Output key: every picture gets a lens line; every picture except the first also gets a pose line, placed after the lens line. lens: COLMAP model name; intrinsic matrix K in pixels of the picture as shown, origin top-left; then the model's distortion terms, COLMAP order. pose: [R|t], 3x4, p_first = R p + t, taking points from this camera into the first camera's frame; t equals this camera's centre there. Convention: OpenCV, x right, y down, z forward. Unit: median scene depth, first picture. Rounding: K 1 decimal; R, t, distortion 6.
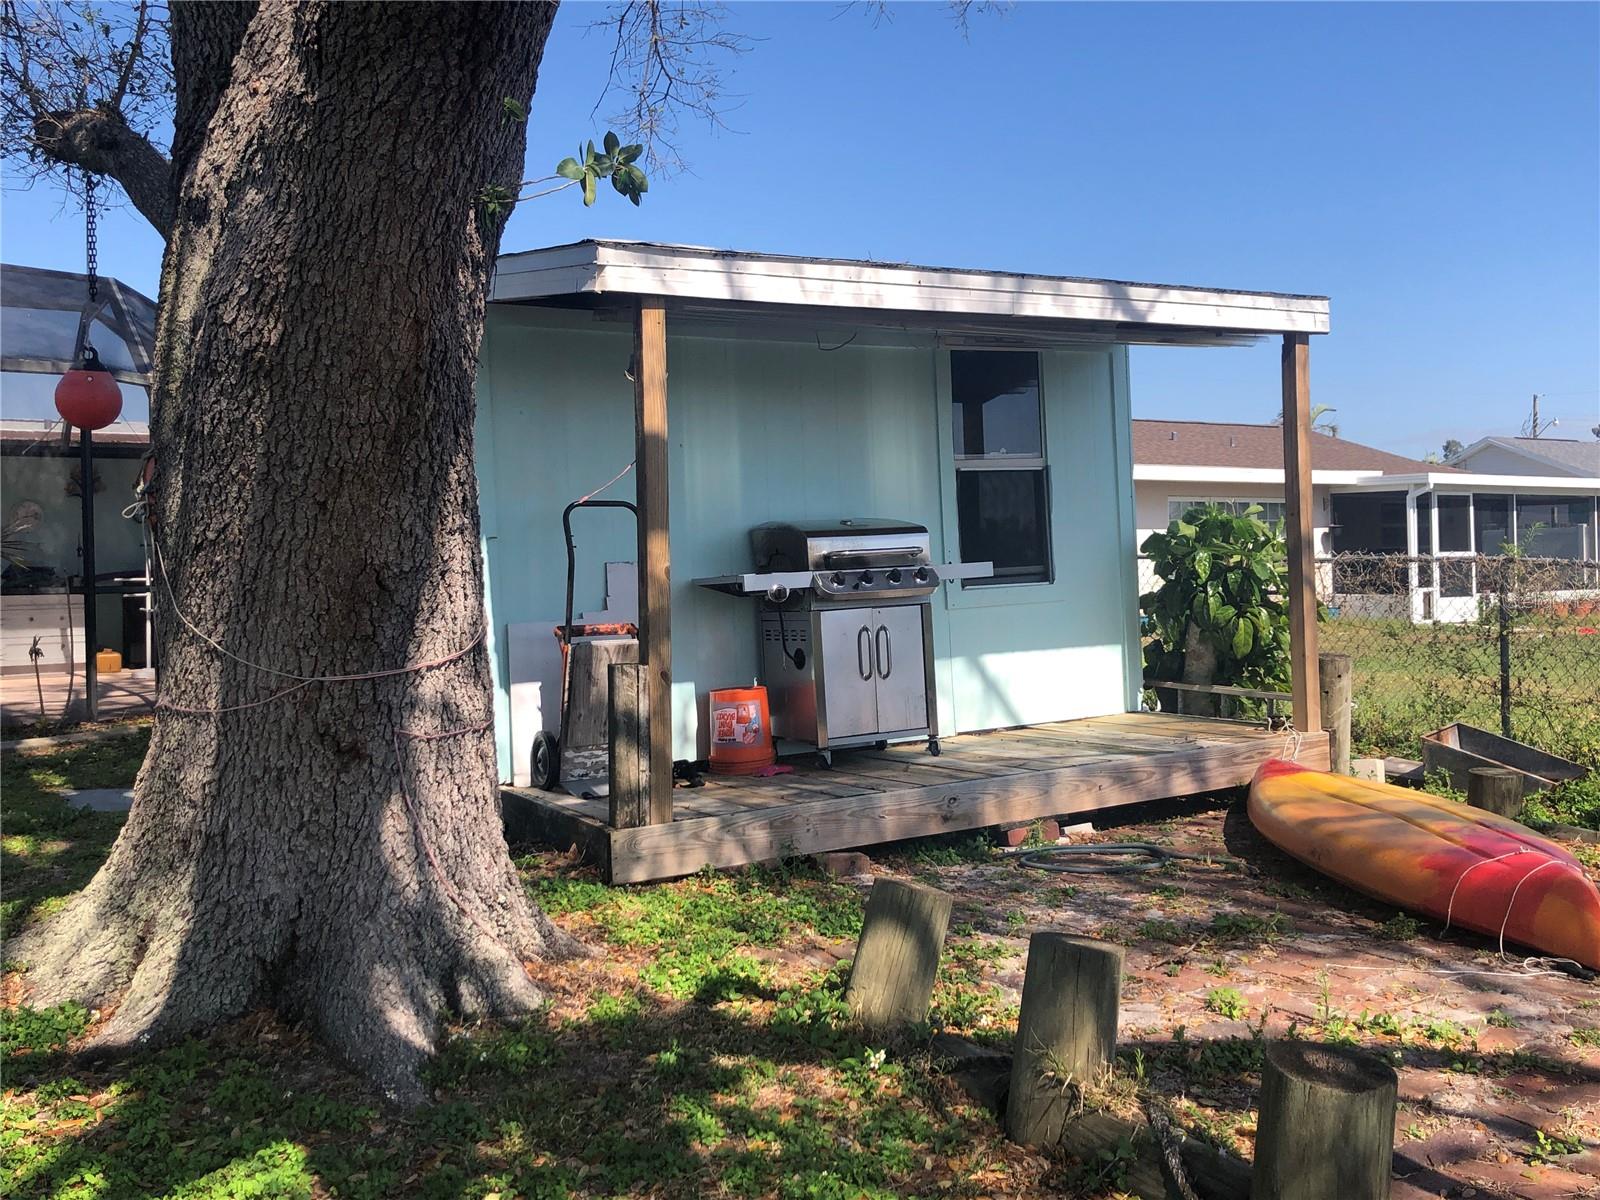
lens RADIAL K [[1555.3, 0, 797.2], [0, 1555.3, 590.5], [0, 0, 1]] dist [0.011818, 0.000000]
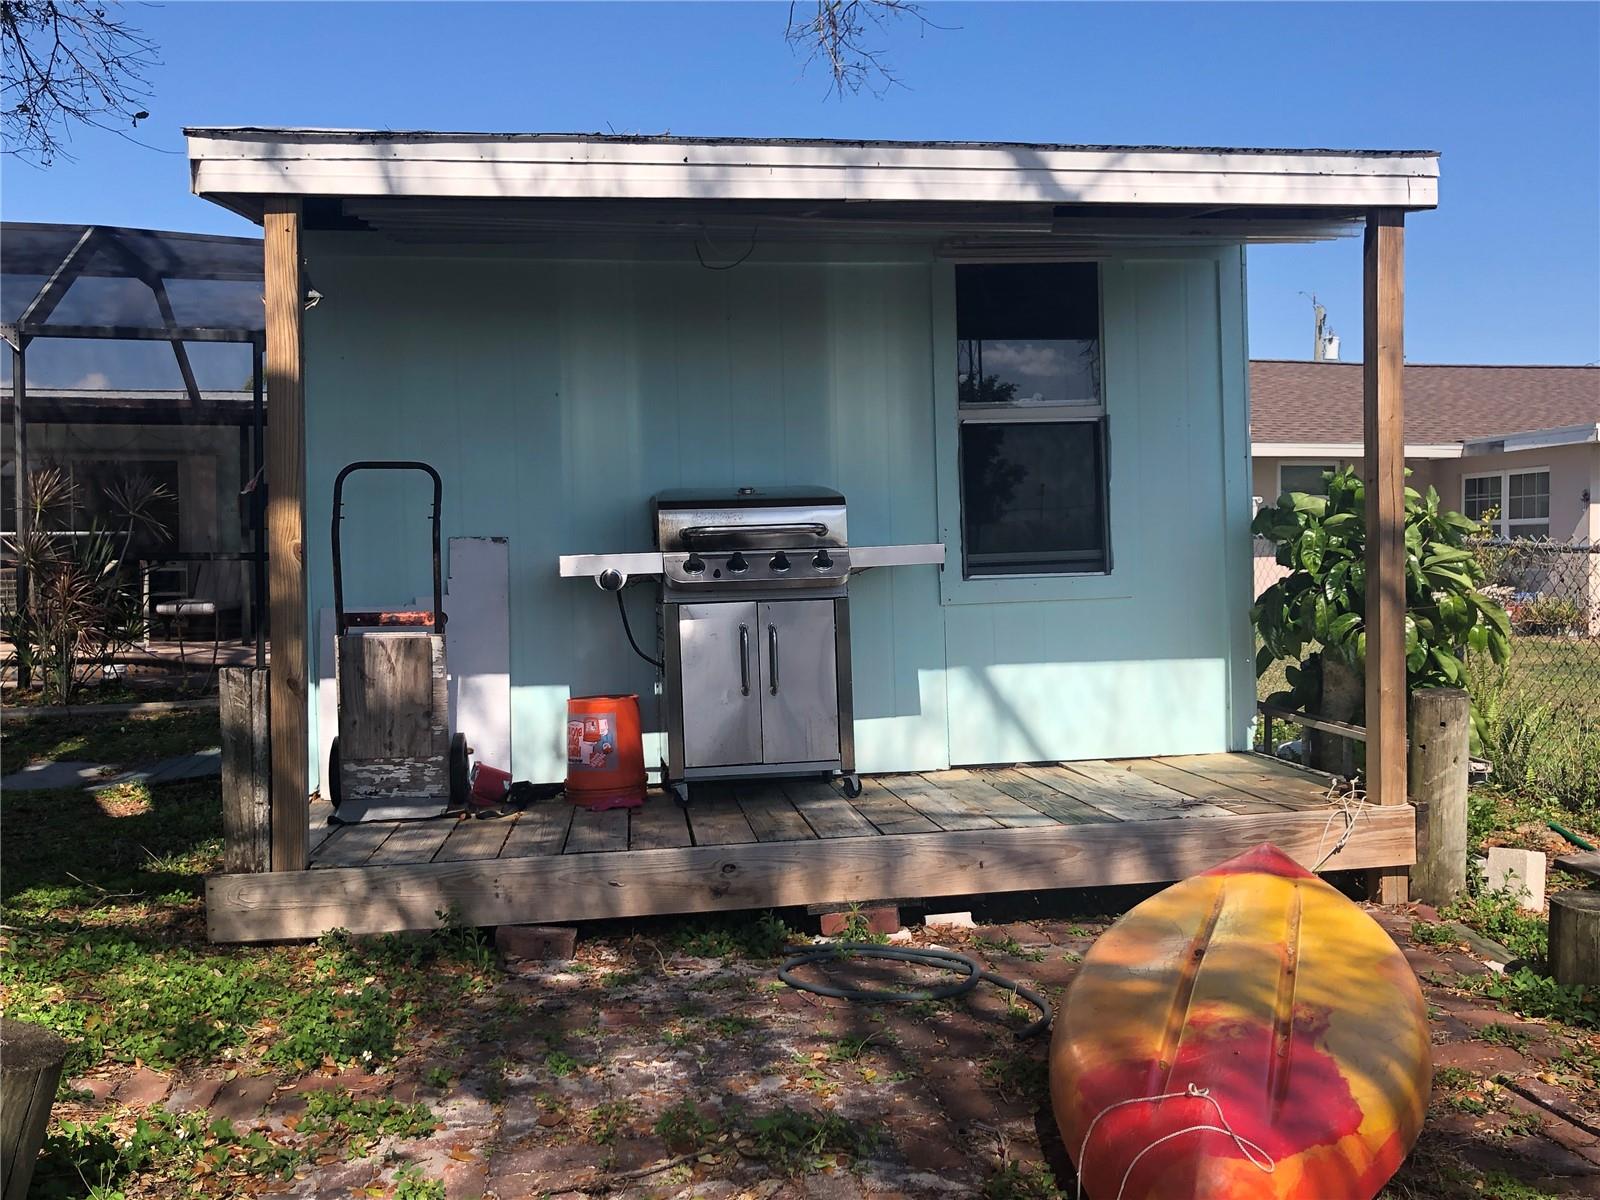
lens RADIAL K [[1555.3, 0, 801.5], [0, 1555.3, 606.8], [0, 0, 1]] dist [0.011818, 0.000000]
pose [[0.929675, 0.031450, -0.367036, 0.373355], [-0.020442, 0.999218, 0.033839, -0.013596], [0.367813, -0.023956, 0.929591, 0.310635]]
